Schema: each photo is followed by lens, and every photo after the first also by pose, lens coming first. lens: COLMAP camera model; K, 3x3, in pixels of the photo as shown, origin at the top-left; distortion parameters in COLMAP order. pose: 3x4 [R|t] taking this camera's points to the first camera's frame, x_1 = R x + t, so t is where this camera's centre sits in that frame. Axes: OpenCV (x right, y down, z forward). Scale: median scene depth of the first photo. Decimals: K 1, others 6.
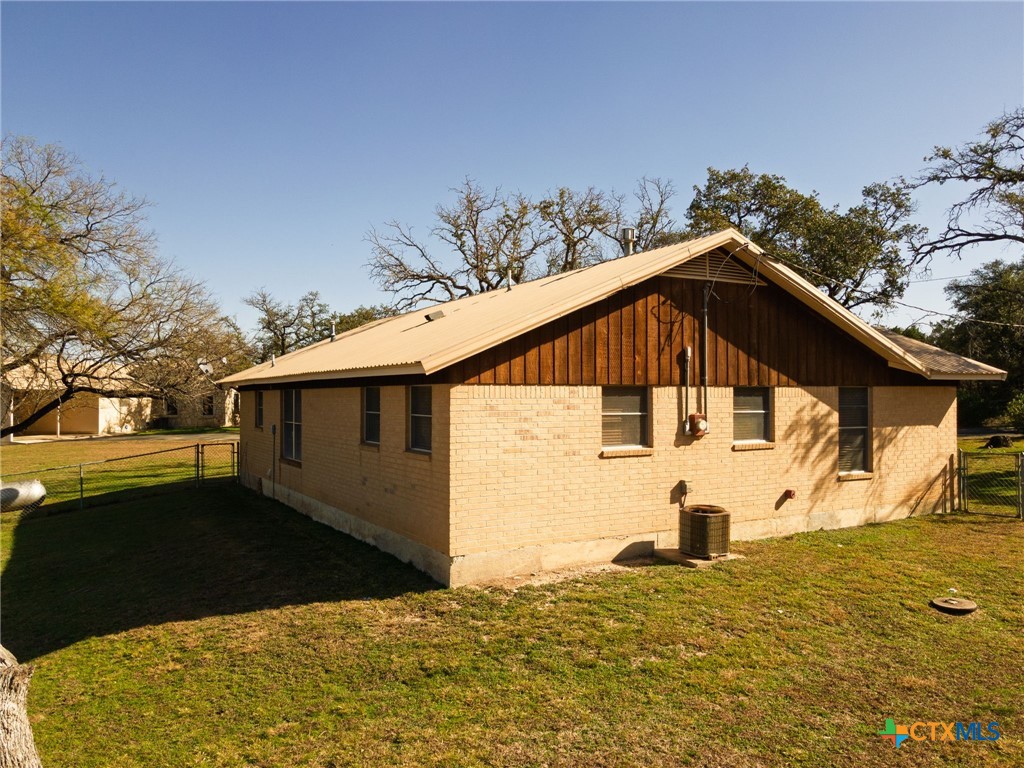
lens RADIAL K [[784.2, 0, 507.1], [0, 784.2, 384.8], [0, 0, 1]] dist [0.004238, 0.065620]
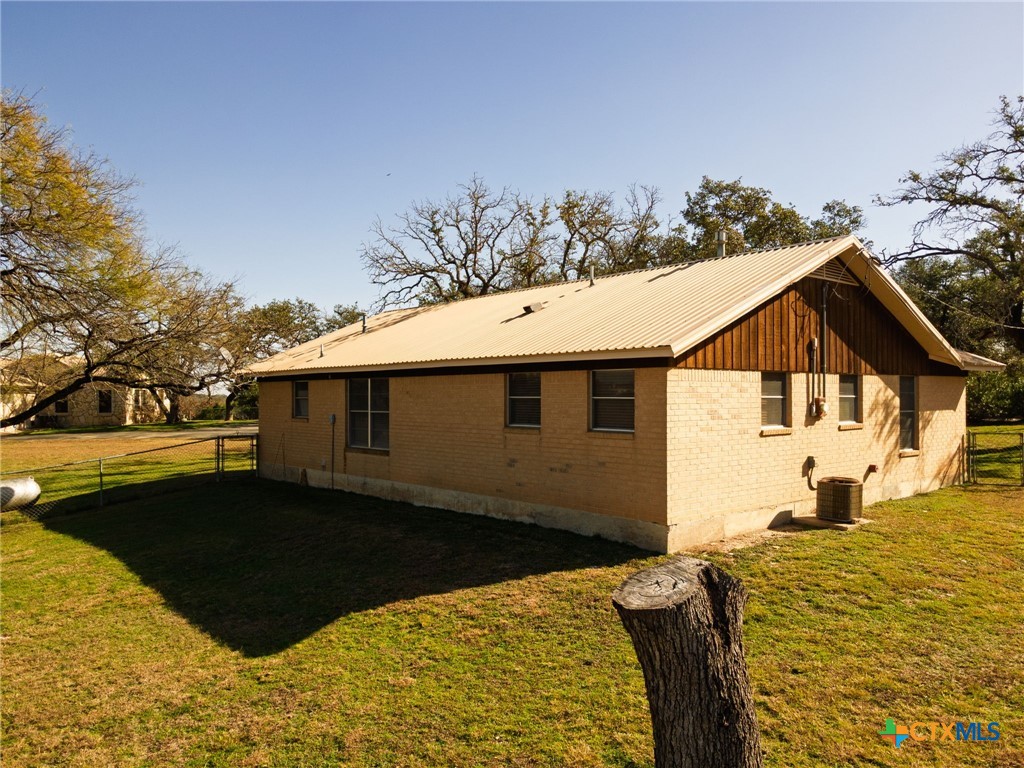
lens RADIAL K [[784.2, 0, 507.1], [0, 784.2, 384.8], [0, 0, 1]] dist [0.004238, 0.065620]
pose [[0.980633, 0.002515, 0.195840, -0.416153], [-0.002561, 0.999997, -0.000018, 0.019530], [-0.195840, -0.000484, 0.980636, -0.022615]]
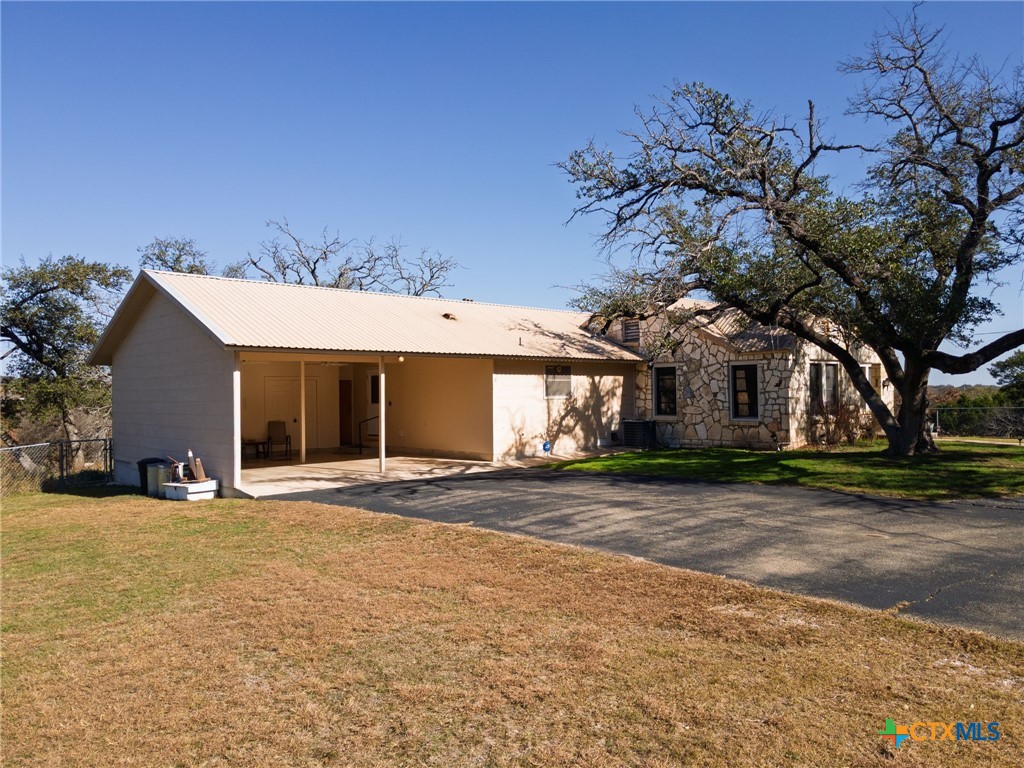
lens RADIAL K [[784.2, 0, 507.1], [0, 784.2, 384.8], [0, 0, 1]] dist [0.004238, 0.065620]
pose [[0.792223, -0.006120, -0.610201, -0.983012], [0.015912, 0.999817, 0.010632, 0.066482], [0.610024, -0.018132, 0.792175, 2.573811]]
